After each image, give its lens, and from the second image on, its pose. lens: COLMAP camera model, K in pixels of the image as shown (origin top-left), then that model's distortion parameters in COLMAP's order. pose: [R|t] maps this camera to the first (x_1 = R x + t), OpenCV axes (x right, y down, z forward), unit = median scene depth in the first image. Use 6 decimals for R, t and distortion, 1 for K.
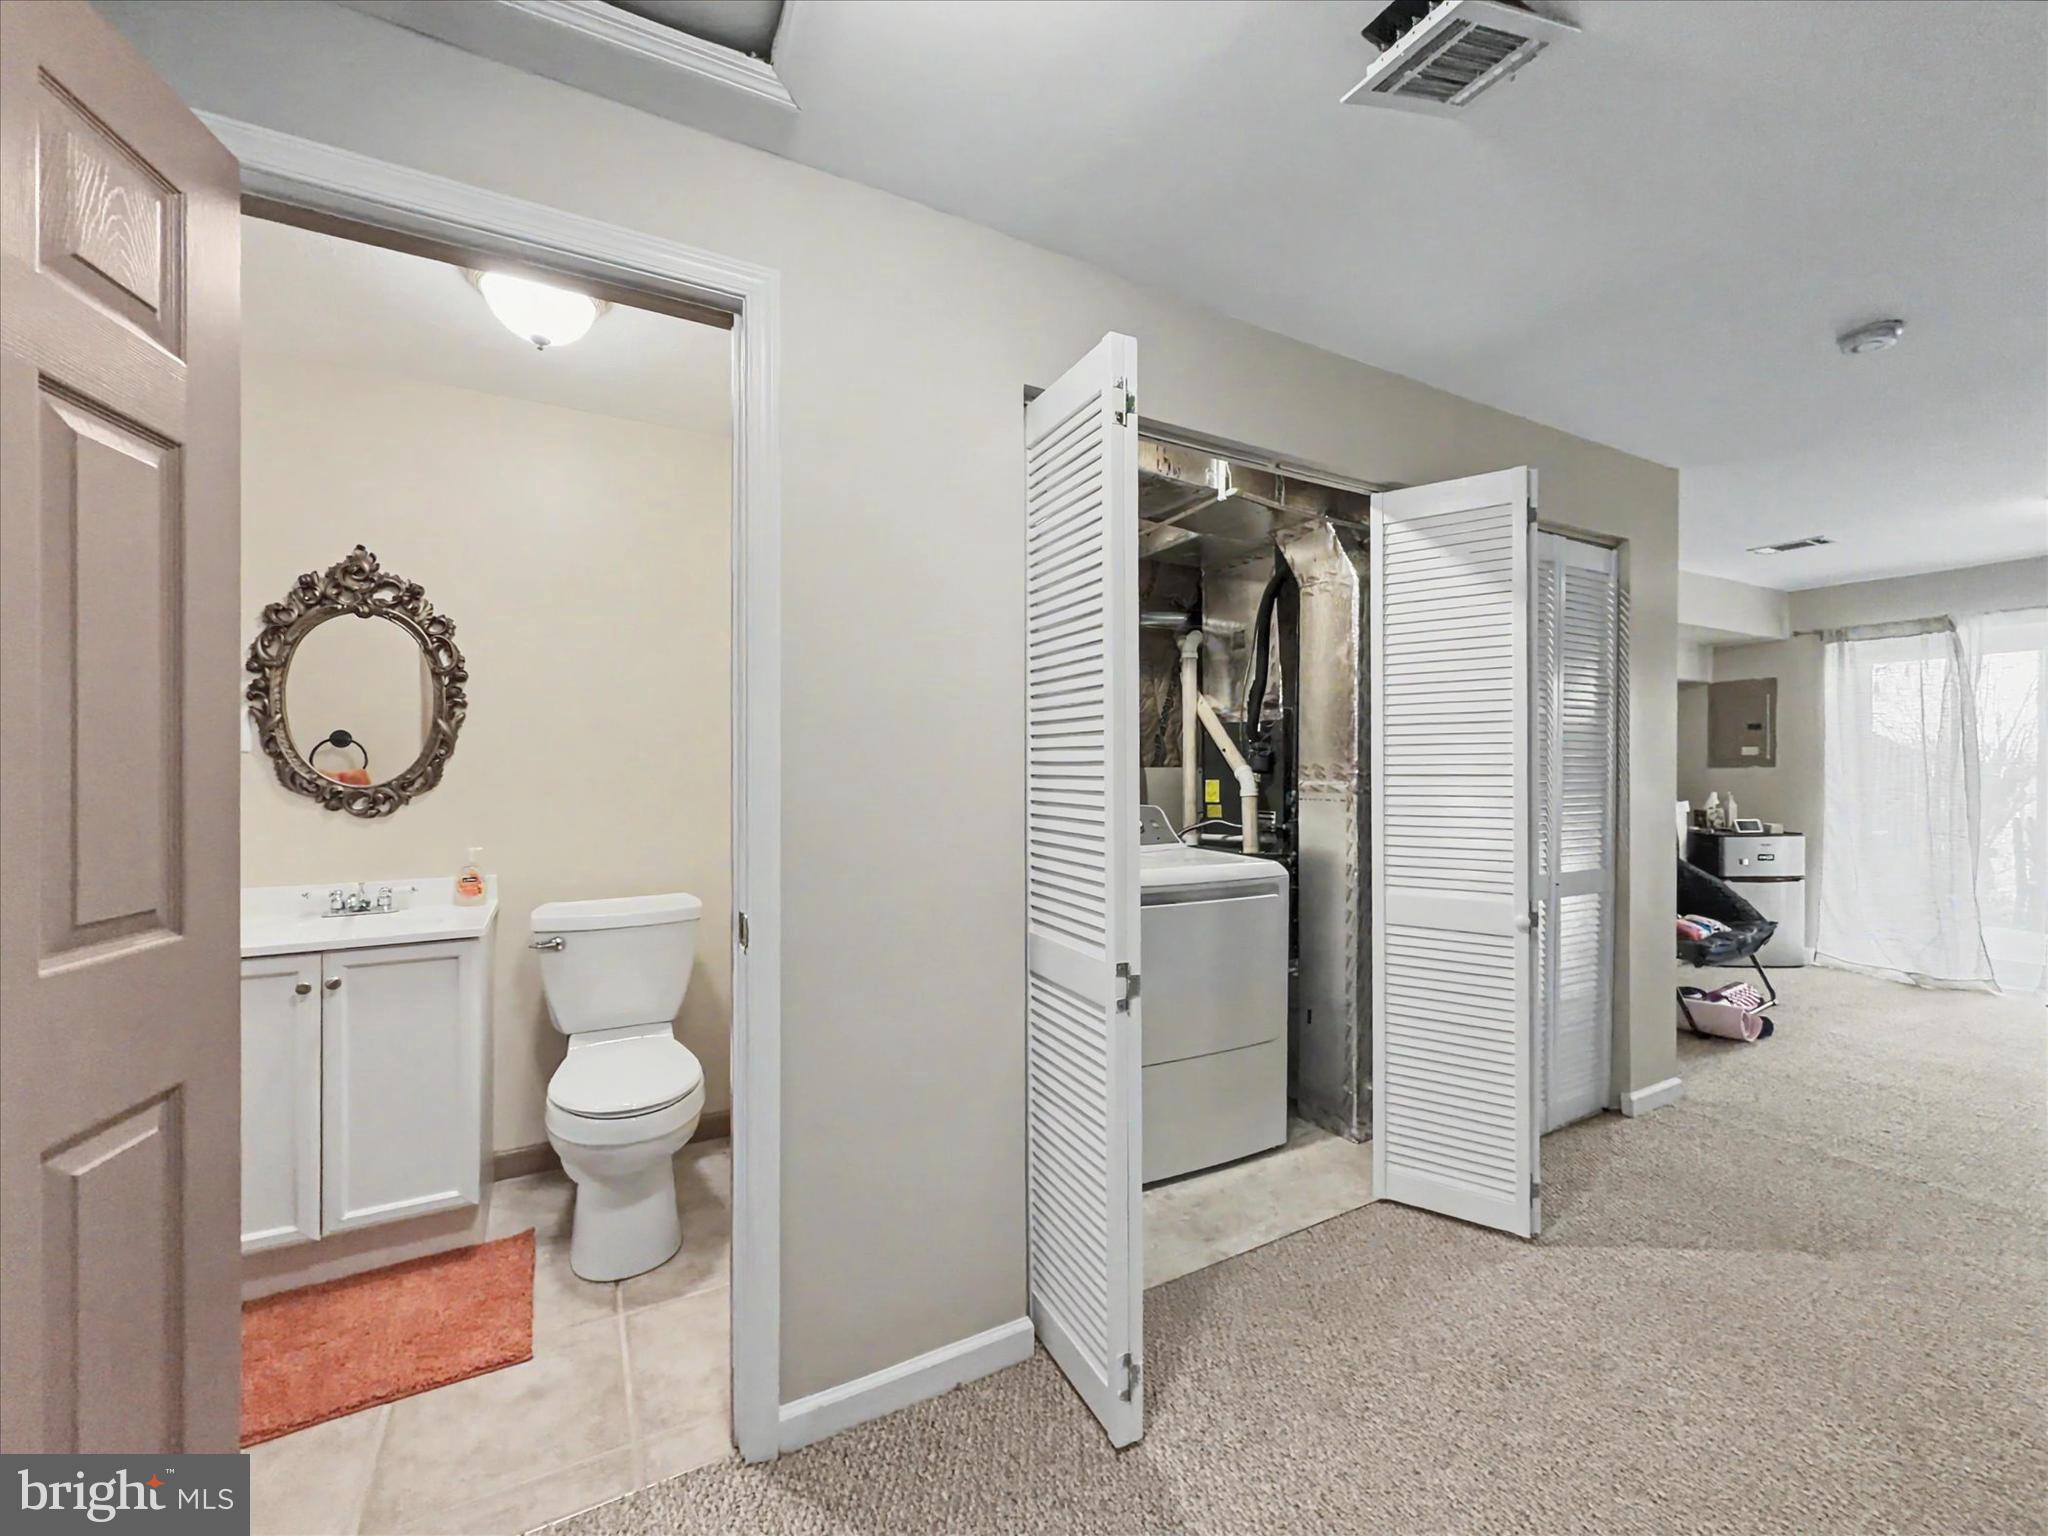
lens RADIAL K [[826.4, 0, 1015.8], [0, 826.4, 773.2], [0, 0, 1]] dist [0.017186, -0.001436]
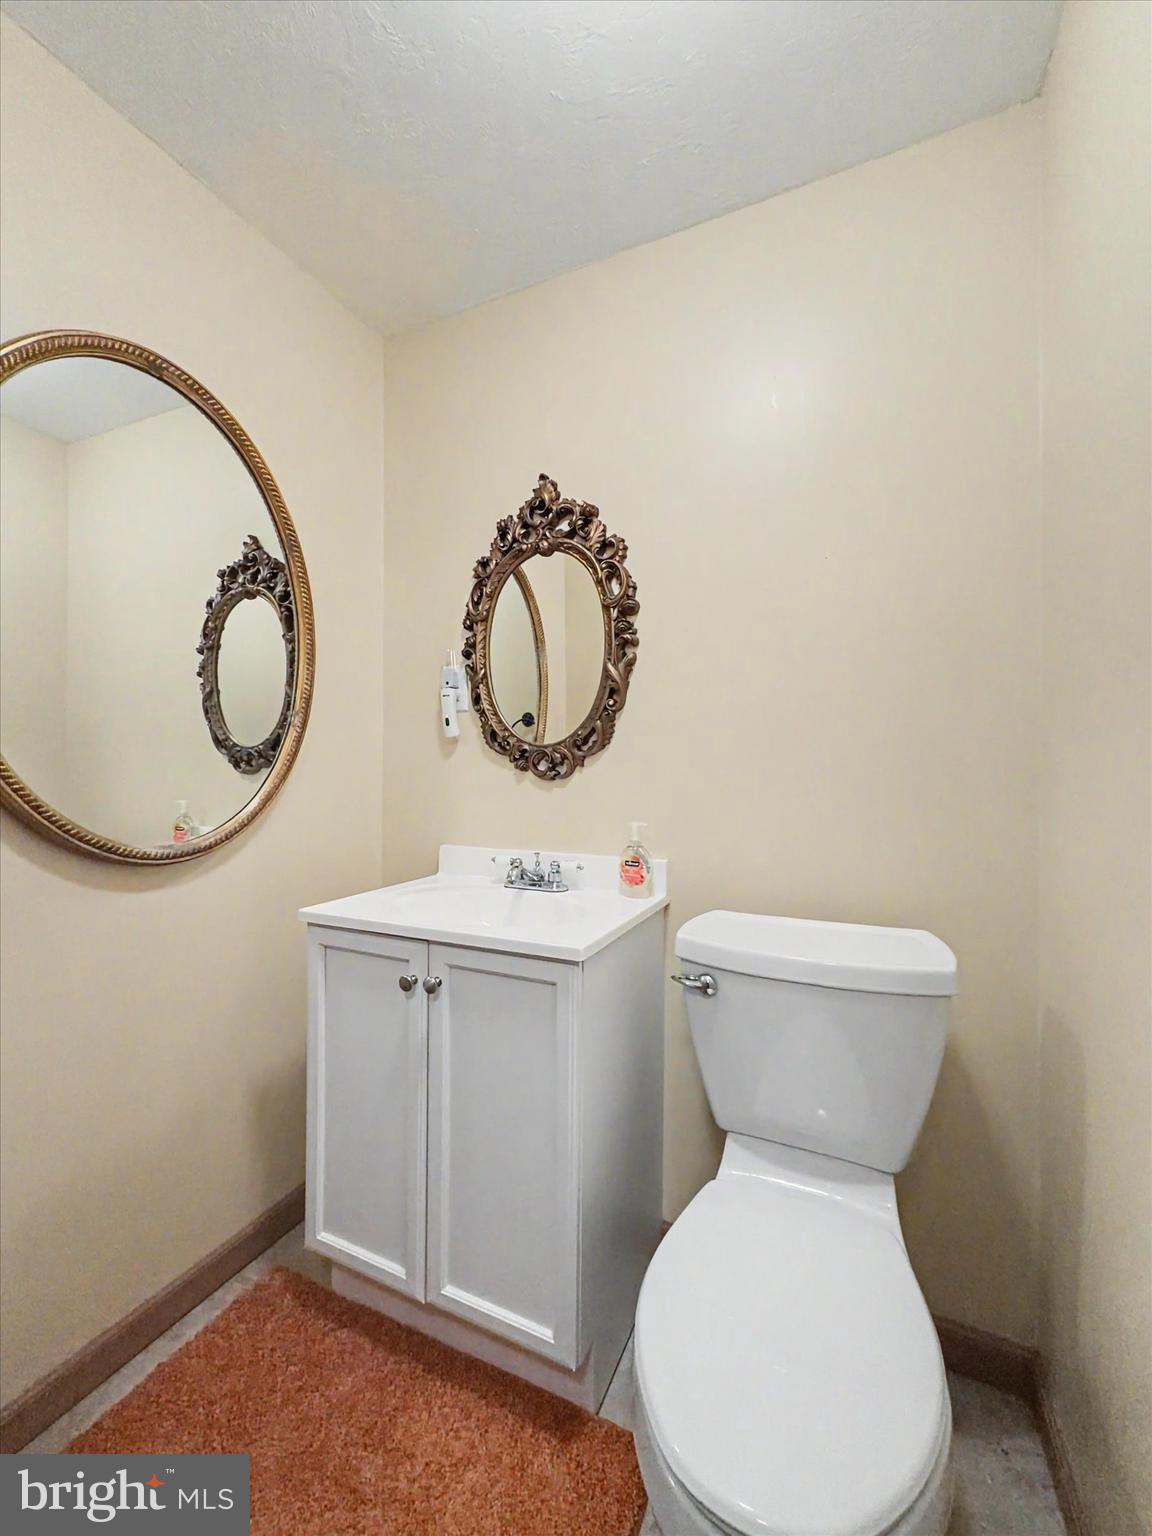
lens RADIAL K [[619.8, 0, 574.9], [0, 619.8, 764.8], [0, 0, 1]] dist [0.017186, -0.001436]
pose [[0.569677, 0.003093, -0.821863, -0.214930], [-0.002940, 0.999994, 0.001726, 0.035512], [0.821864, 0.001434, 0.569682, 0.640497]]
